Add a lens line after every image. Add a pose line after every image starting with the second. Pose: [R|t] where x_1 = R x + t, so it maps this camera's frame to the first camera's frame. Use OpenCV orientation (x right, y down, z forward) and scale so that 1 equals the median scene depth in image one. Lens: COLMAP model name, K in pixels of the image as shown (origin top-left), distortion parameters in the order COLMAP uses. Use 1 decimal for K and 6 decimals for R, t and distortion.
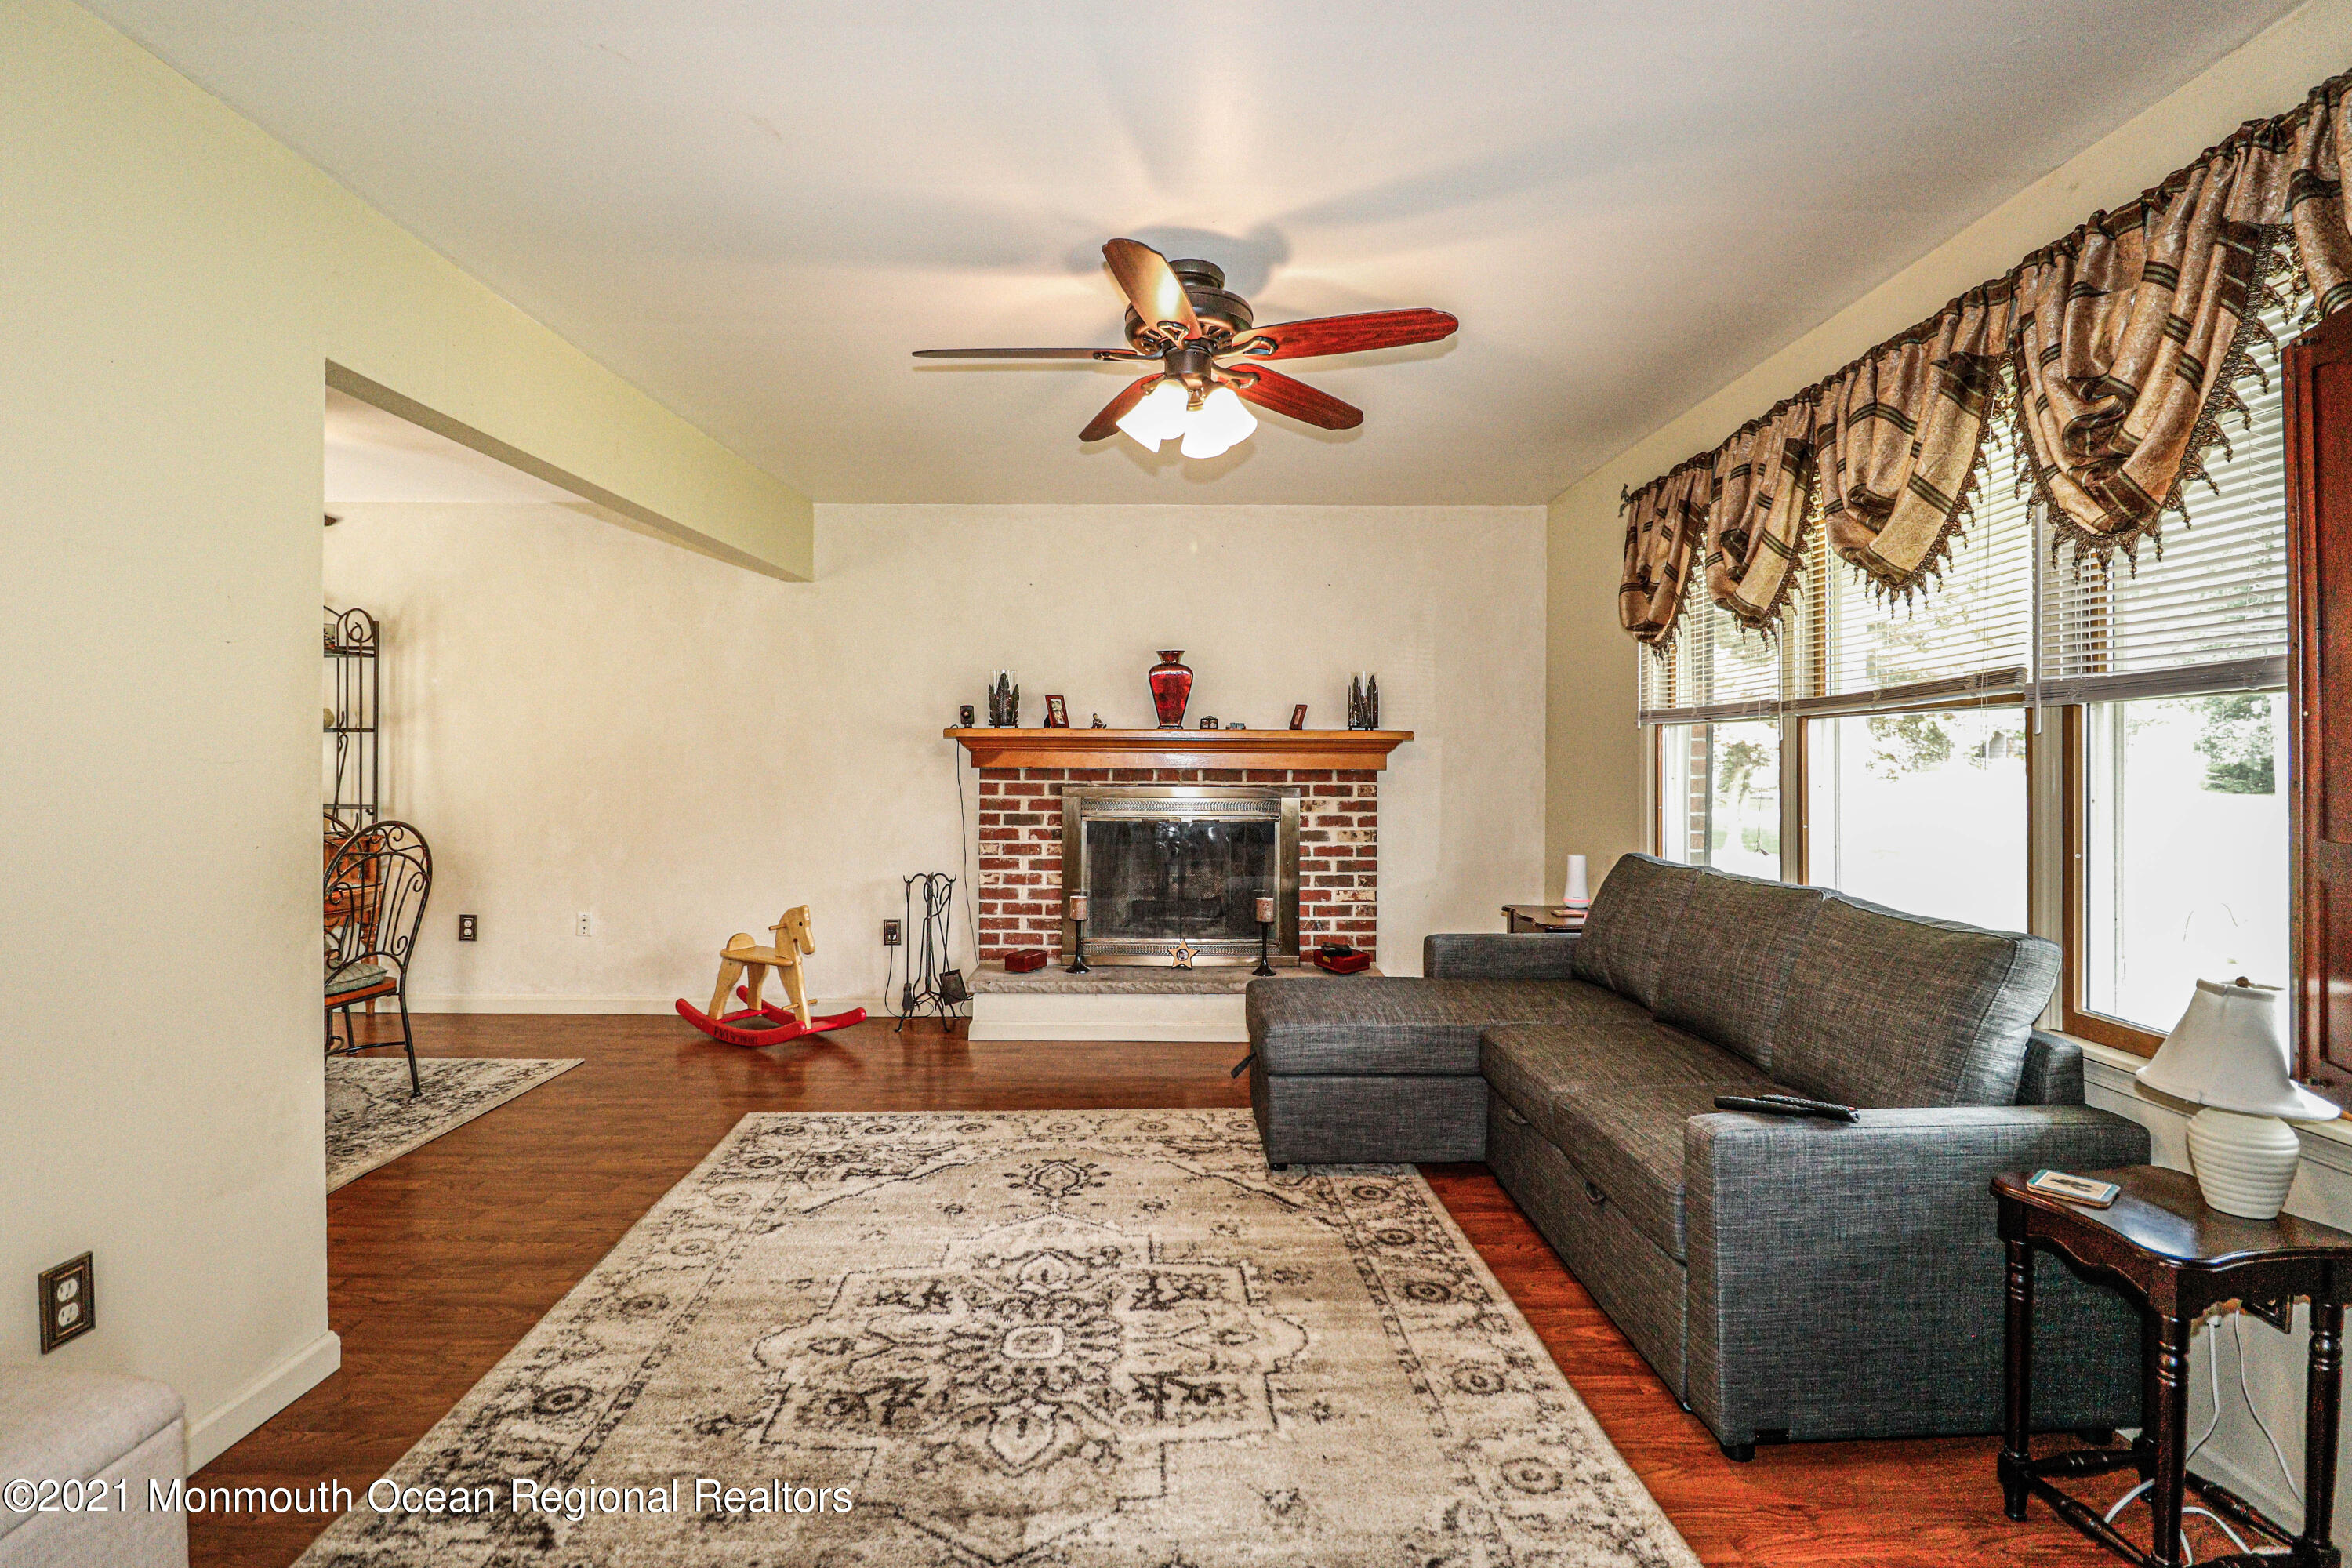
lens RADIAL K [[1107.3, 0, 1170.2], [0, 1107.3, 765.4], [0, 0, 1]] dist [0.000010, -0.009654]
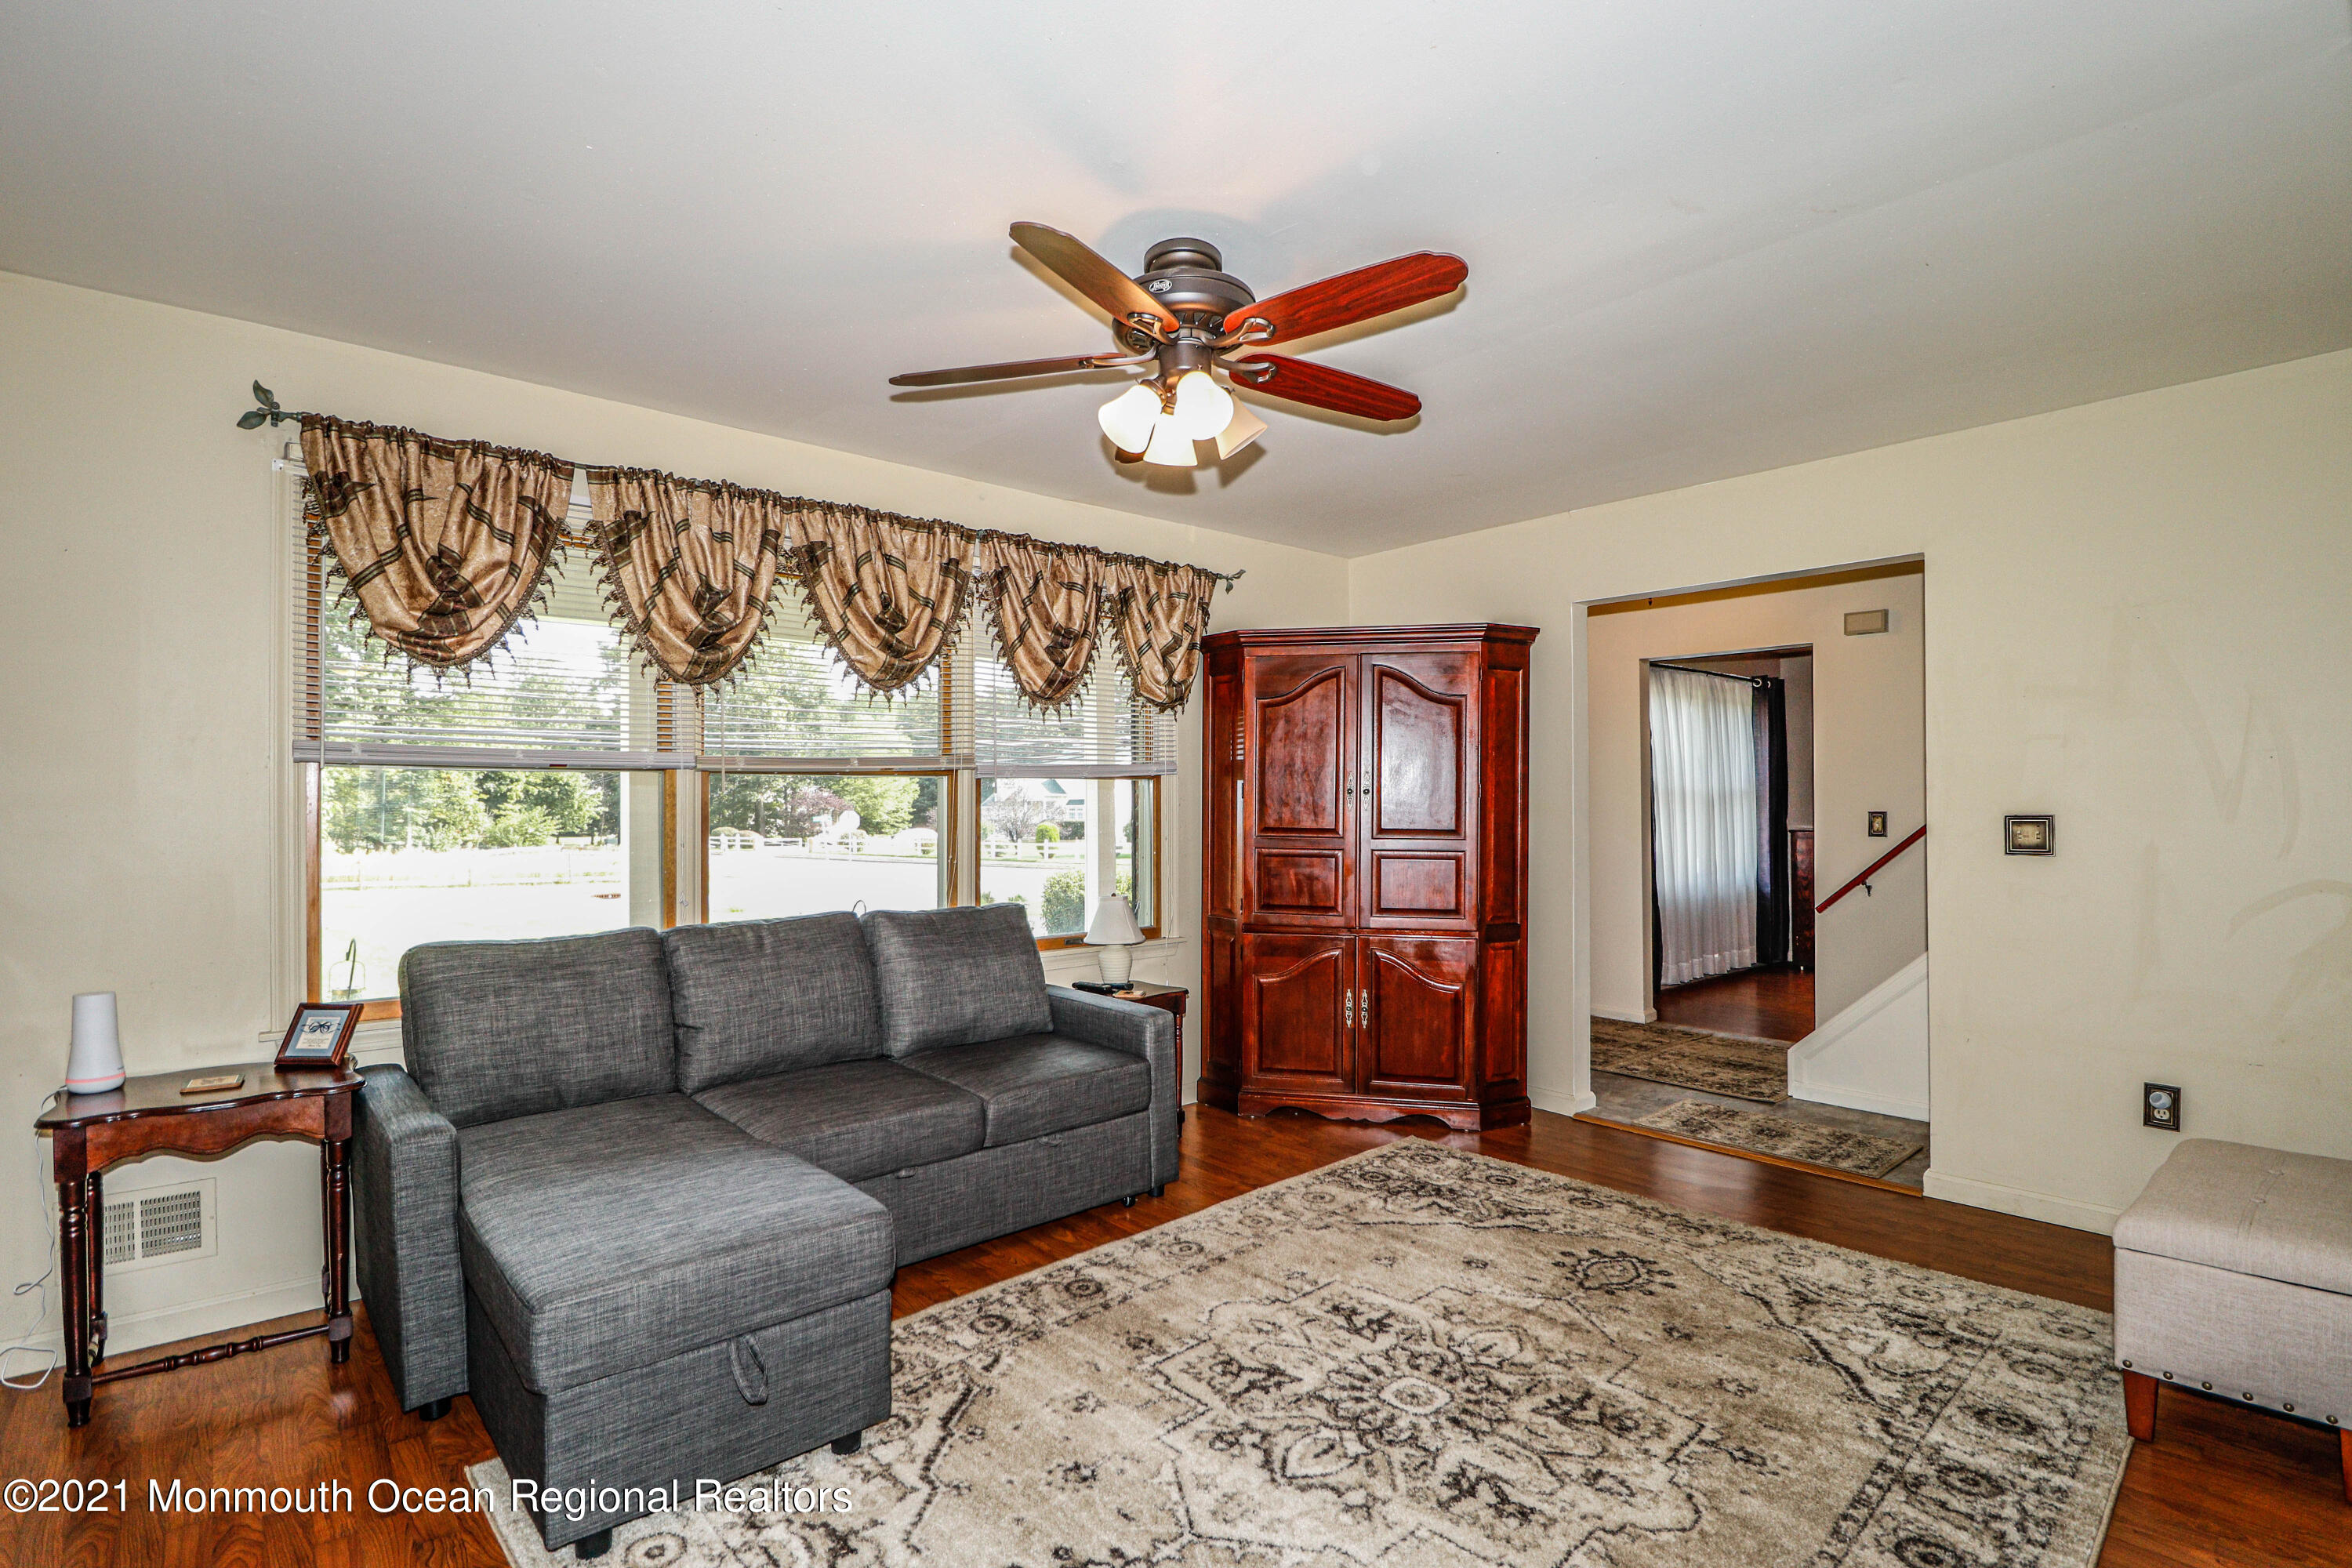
lens RADIAL K [[1107.3, 0, 1199.7], [0, 1107.3, 799.6], [0, 0, 1]] dist [0.000010, -0.009654]
pose [[-0.668298, 0.005479, 0.743874, -0.736233], [0.010964, 0.999937, 0.002485, -0.016253], [-0.743813, 0.009817, -0.668315, 1.806173]]
